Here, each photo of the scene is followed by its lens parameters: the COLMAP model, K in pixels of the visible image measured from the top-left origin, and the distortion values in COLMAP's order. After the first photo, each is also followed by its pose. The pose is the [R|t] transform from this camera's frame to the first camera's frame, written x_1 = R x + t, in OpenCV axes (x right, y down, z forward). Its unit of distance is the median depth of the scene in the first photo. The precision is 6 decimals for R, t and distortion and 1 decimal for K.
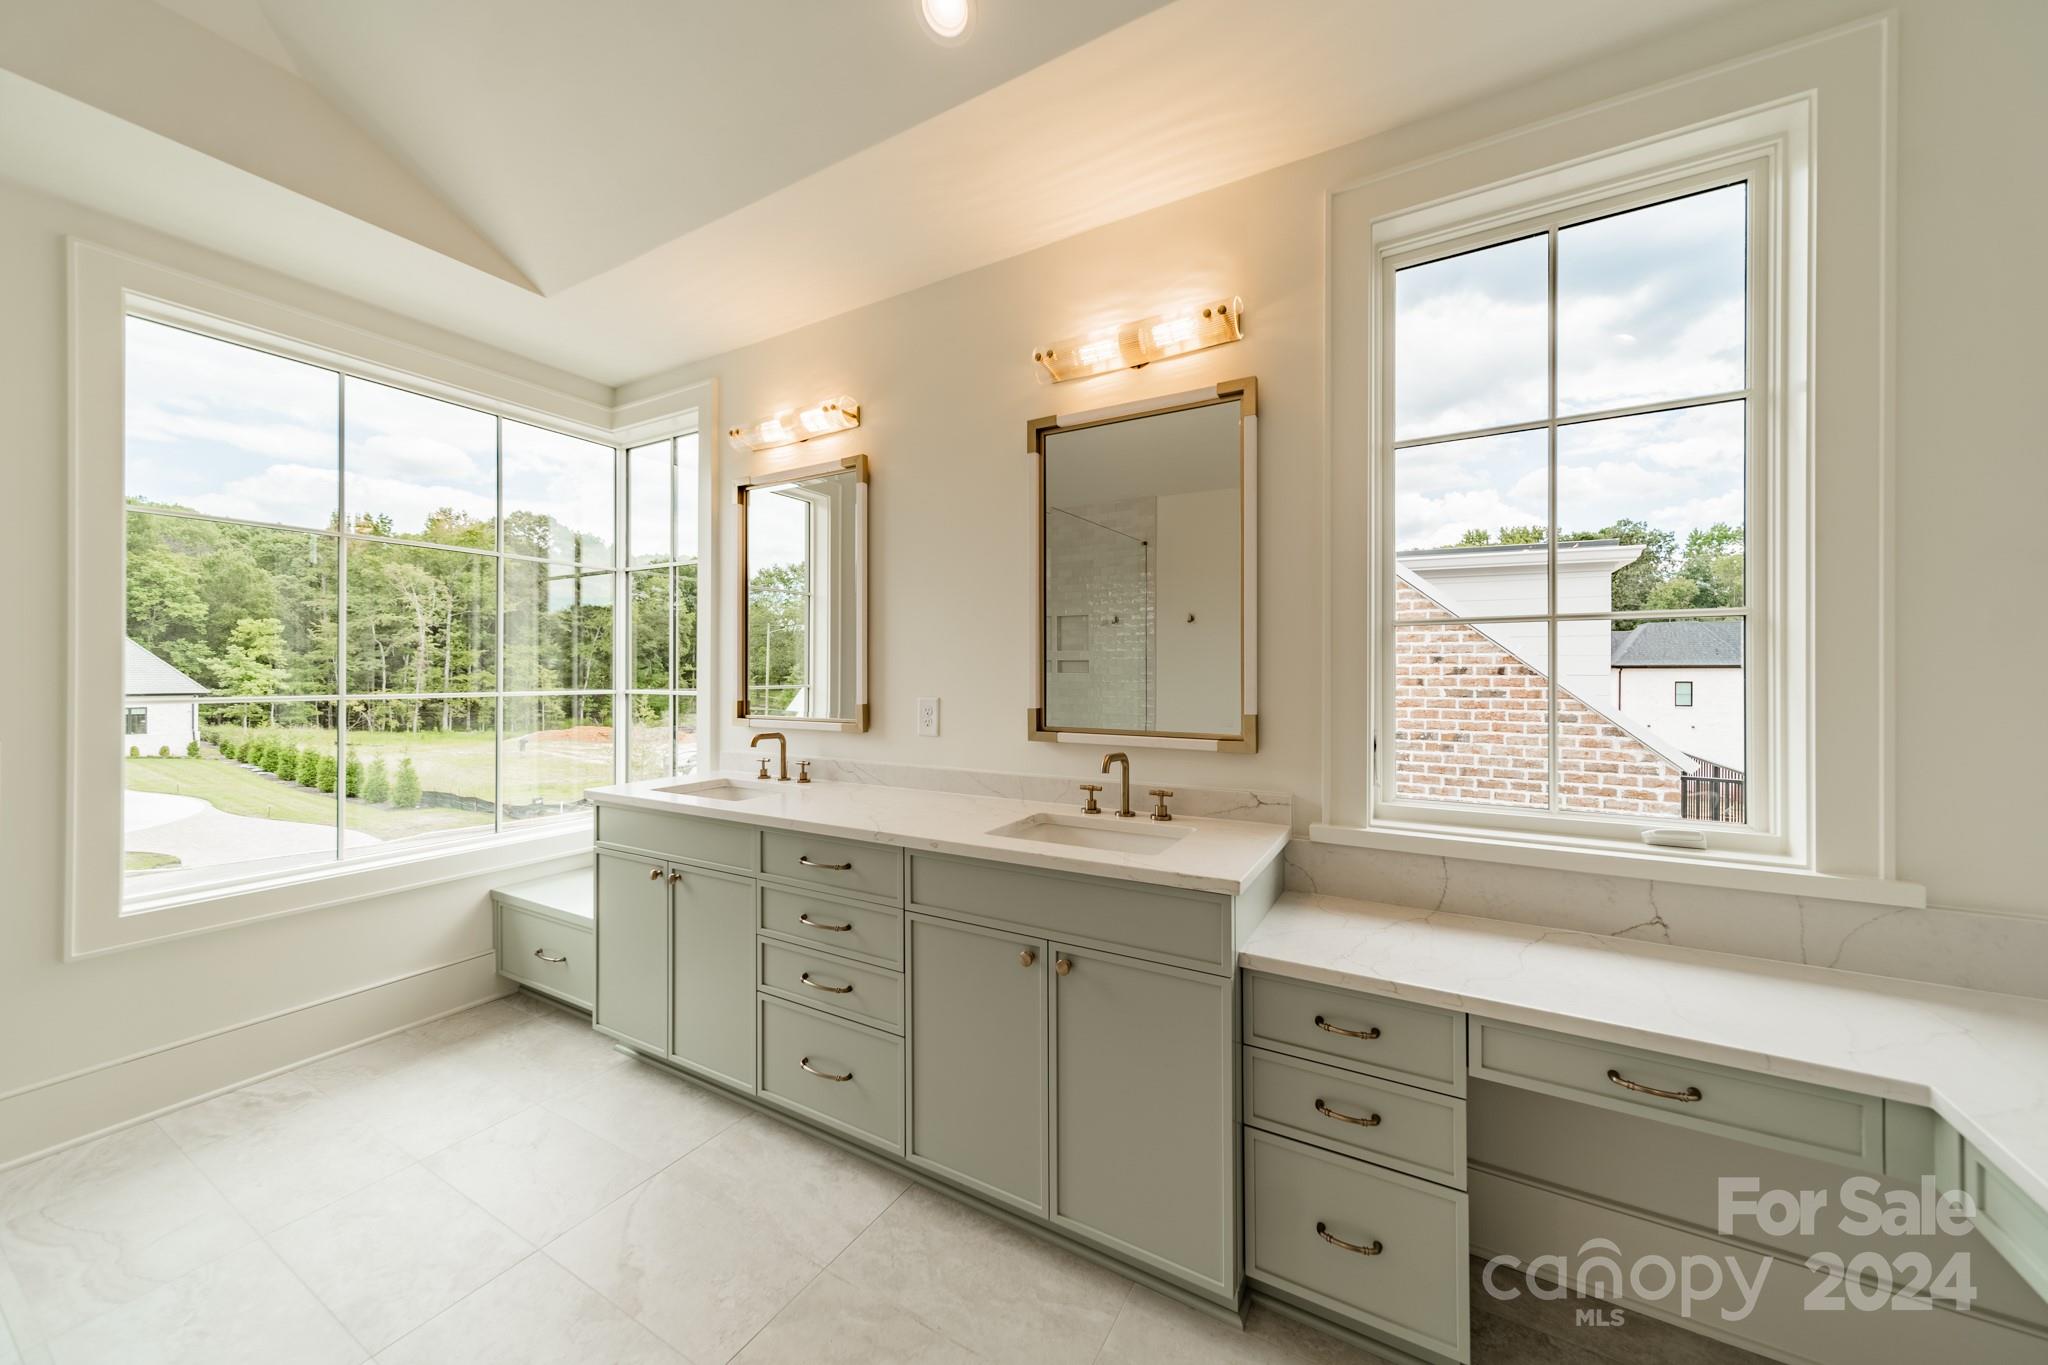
lens RADIAL K [[726.3, 0, 1027.4], [0, 726.3, 682.5], [0, 0, 1]] dist [0.006536, 0.000522]
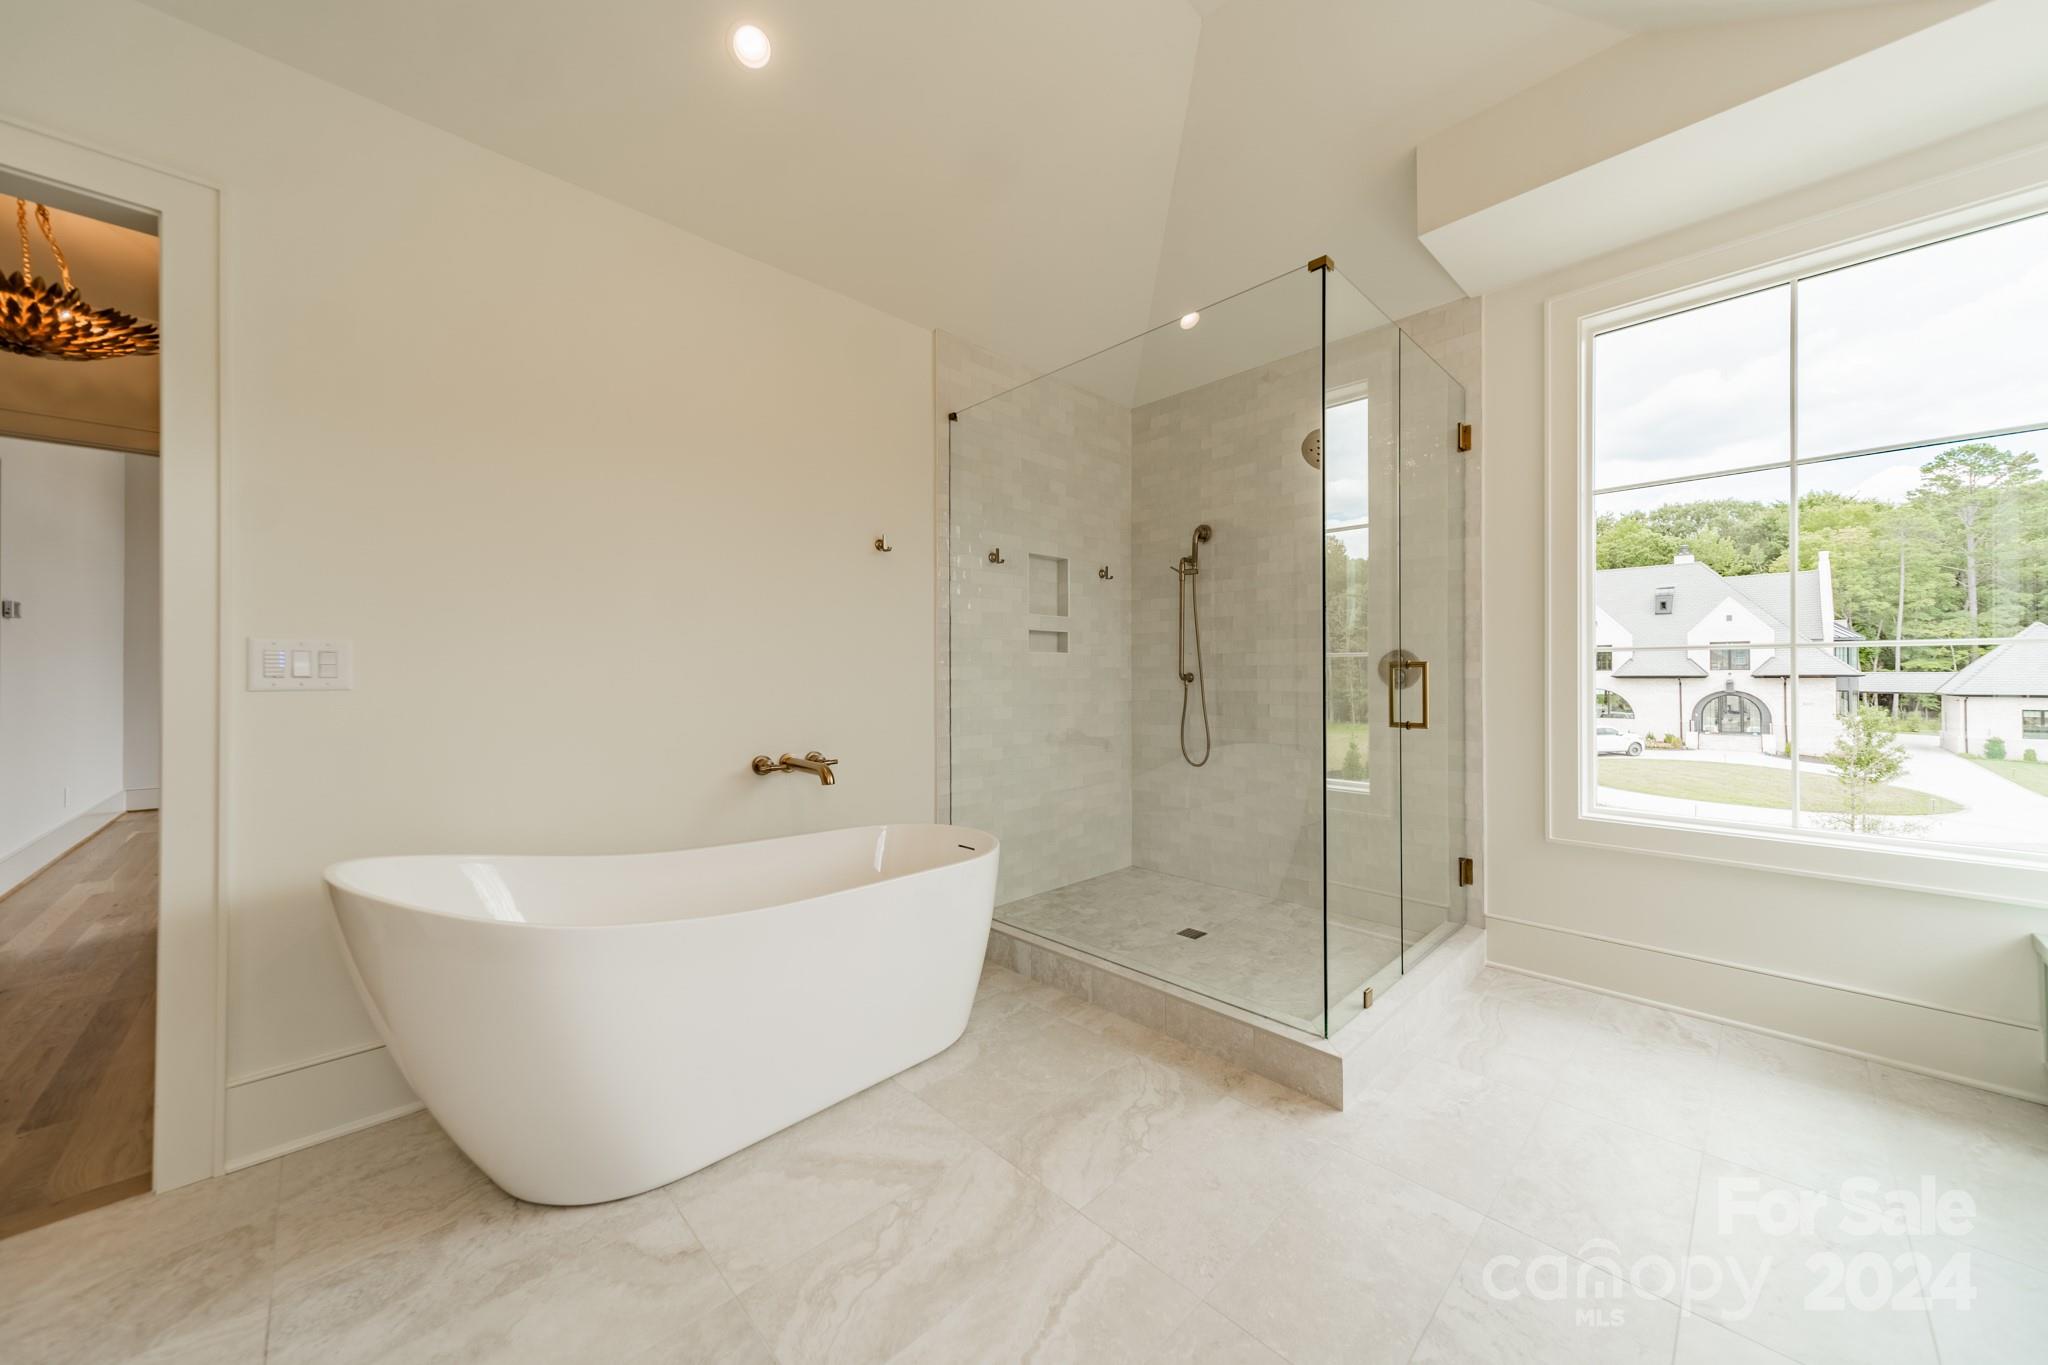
lens RADIAL K [[726.3, 0, 1016.7], [0, 726.3, 668.7], [0, 0, 1]] dist [0.006536, 0.000522]
pose [[-0.284179, -0.001100, -0.958770, 0.221543], [-0.002846, 0.999996, -0.000303, 0.061281], [0.958767, 0.002642, -0.284181, 0.399540]]
